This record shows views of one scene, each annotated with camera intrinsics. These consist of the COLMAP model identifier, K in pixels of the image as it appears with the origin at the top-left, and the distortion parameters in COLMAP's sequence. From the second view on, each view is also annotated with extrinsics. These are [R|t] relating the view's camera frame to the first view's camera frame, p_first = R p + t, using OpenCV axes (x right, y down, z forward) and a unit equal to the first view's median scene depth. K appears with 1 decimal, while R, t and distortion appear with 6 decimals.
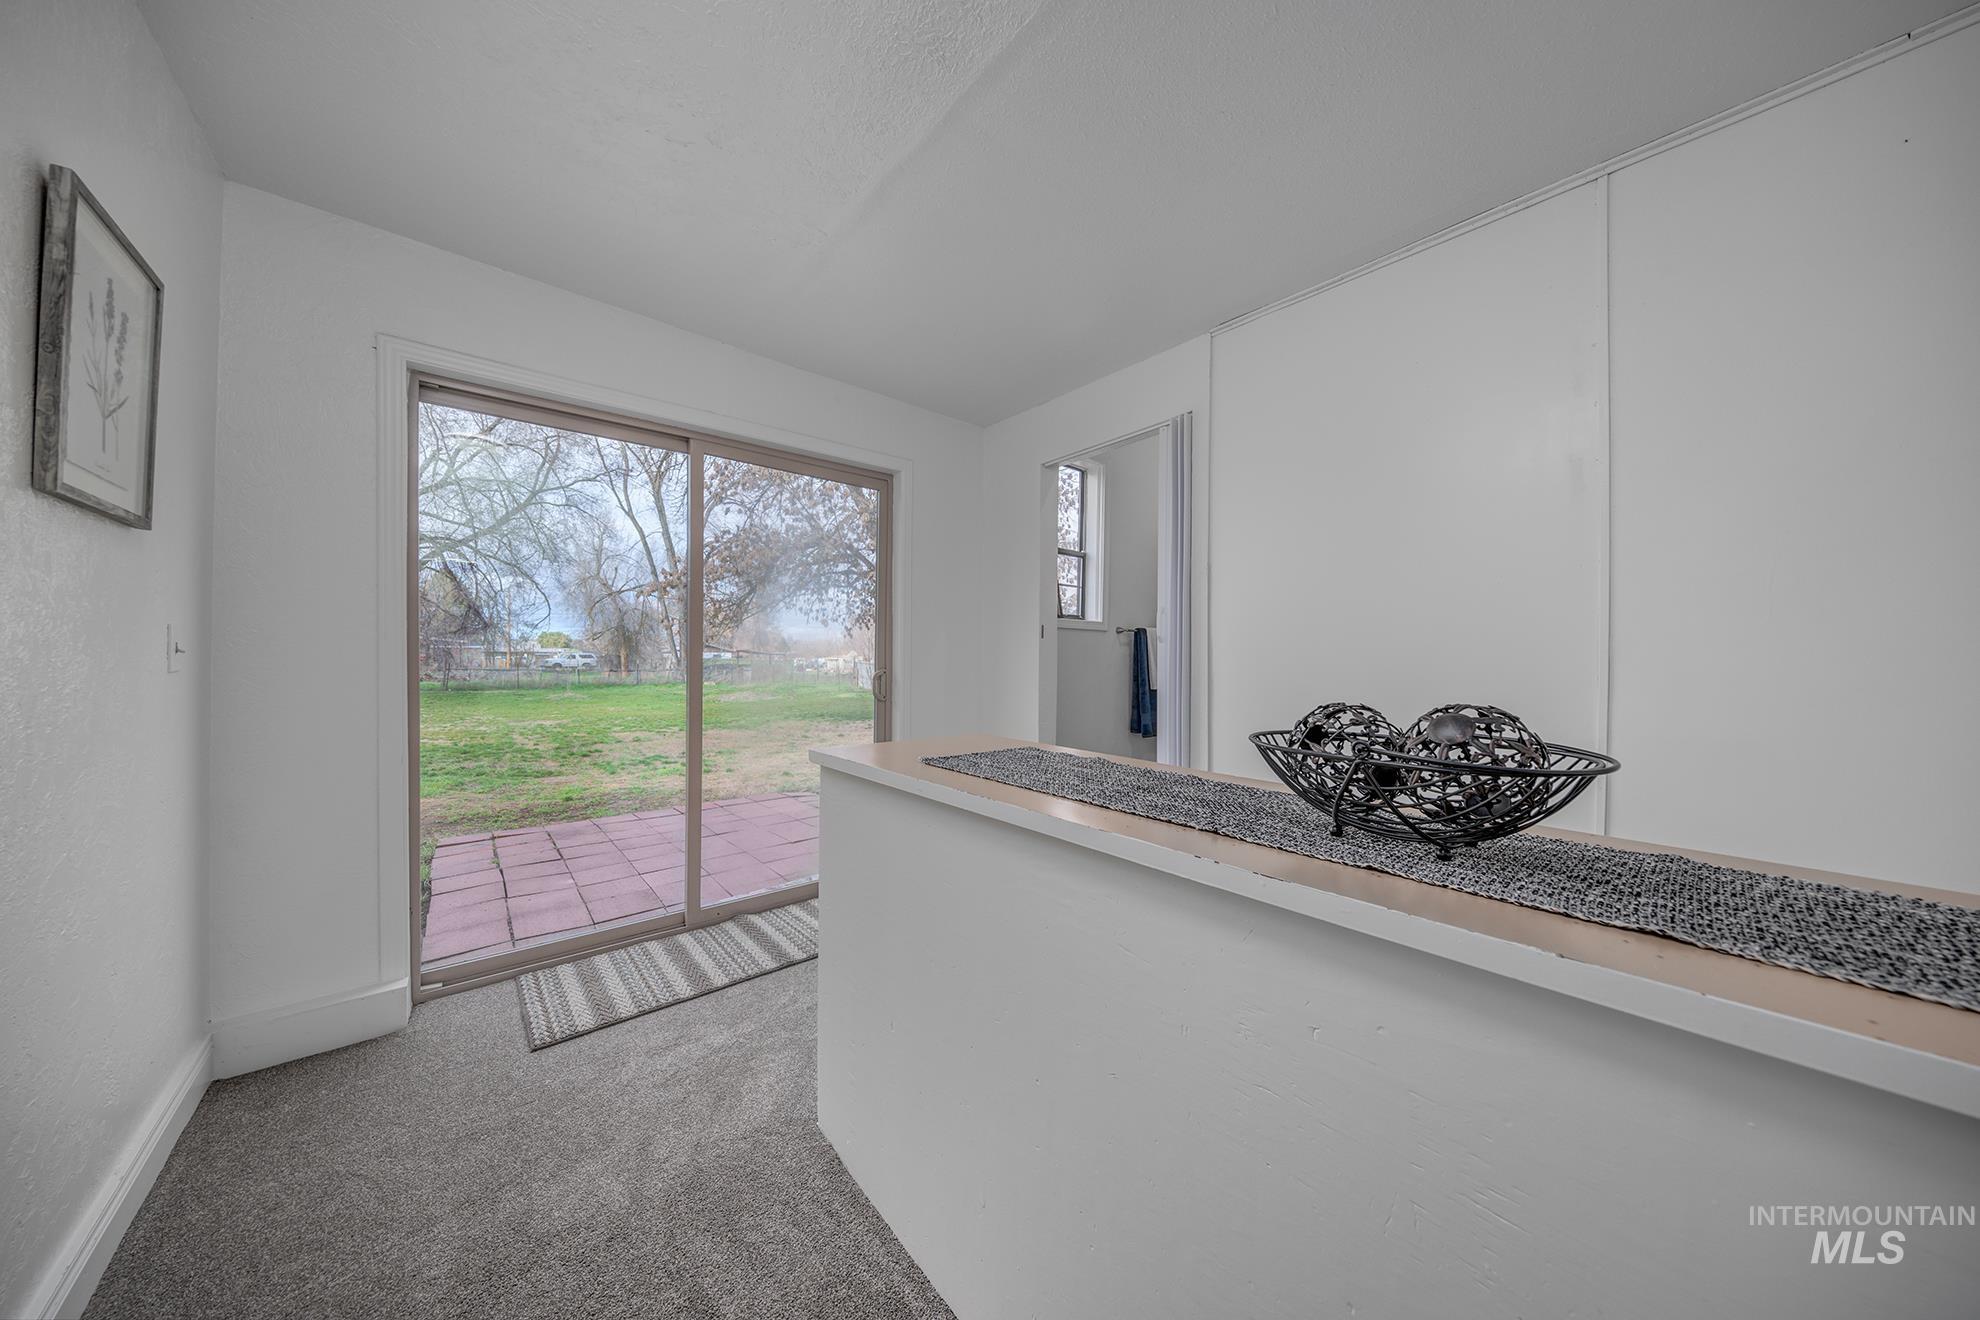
lens RADIAL K [[627.3, 0, 979.0], [0, 627.3, 657.3], [0, 0, 1]] dist [-0.006028, -0.000916]
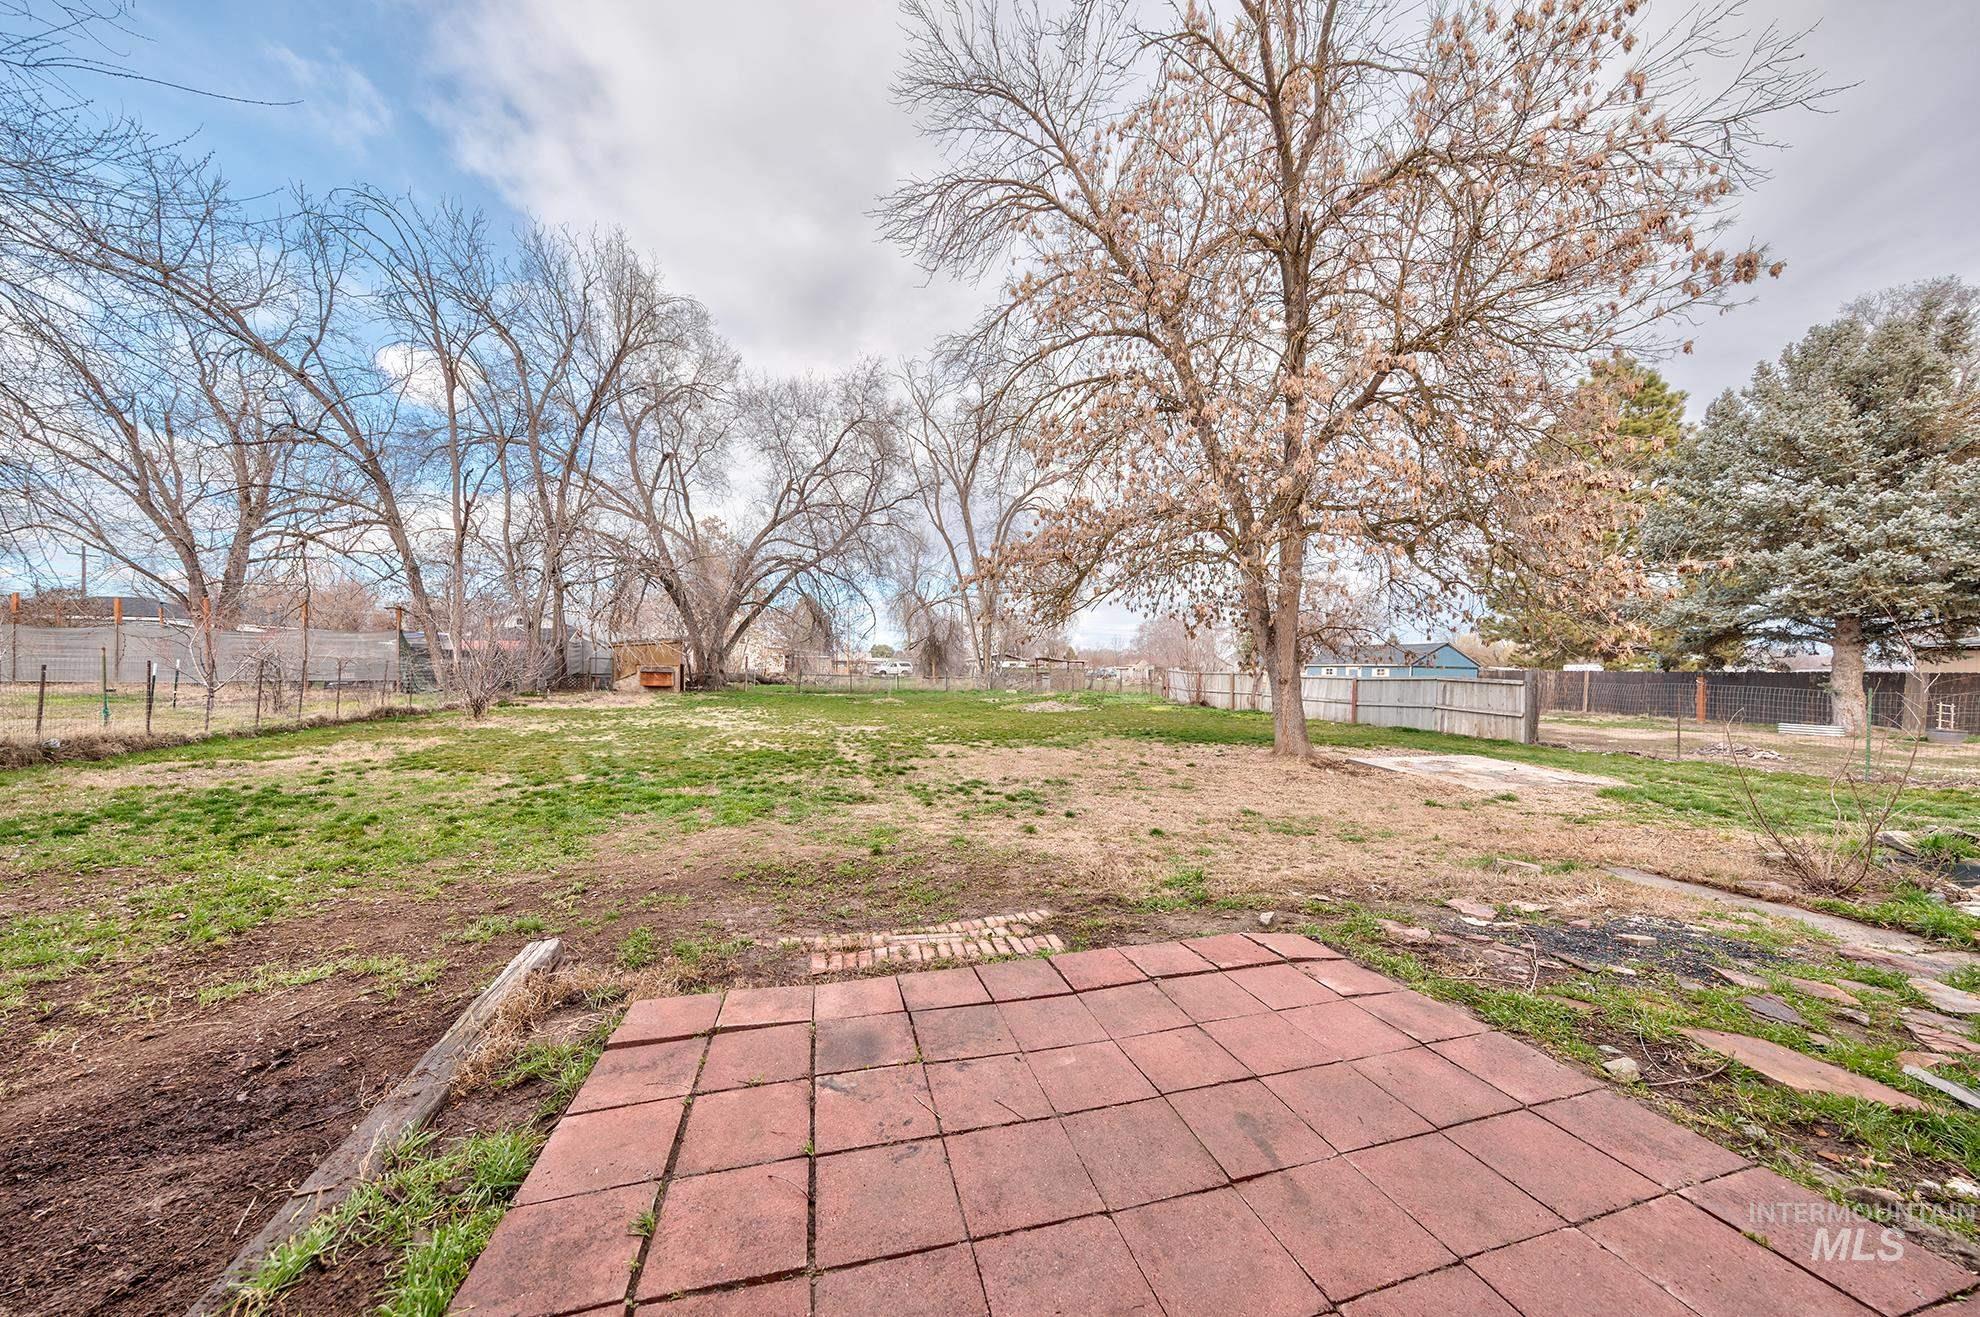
lens RADIAL K [[627.3, 0, 992.2], [0, 627.3, 666.8], [0, 0, 1]] dist [-0.006028, -0.000916]
pose [[0.912141, 0.003640, -0.409861, -0.056705], [-0.003973, 0.999992, 0.000037, 0.003061], [0.409858, 0.001595, 0.912148, 0.093298]]
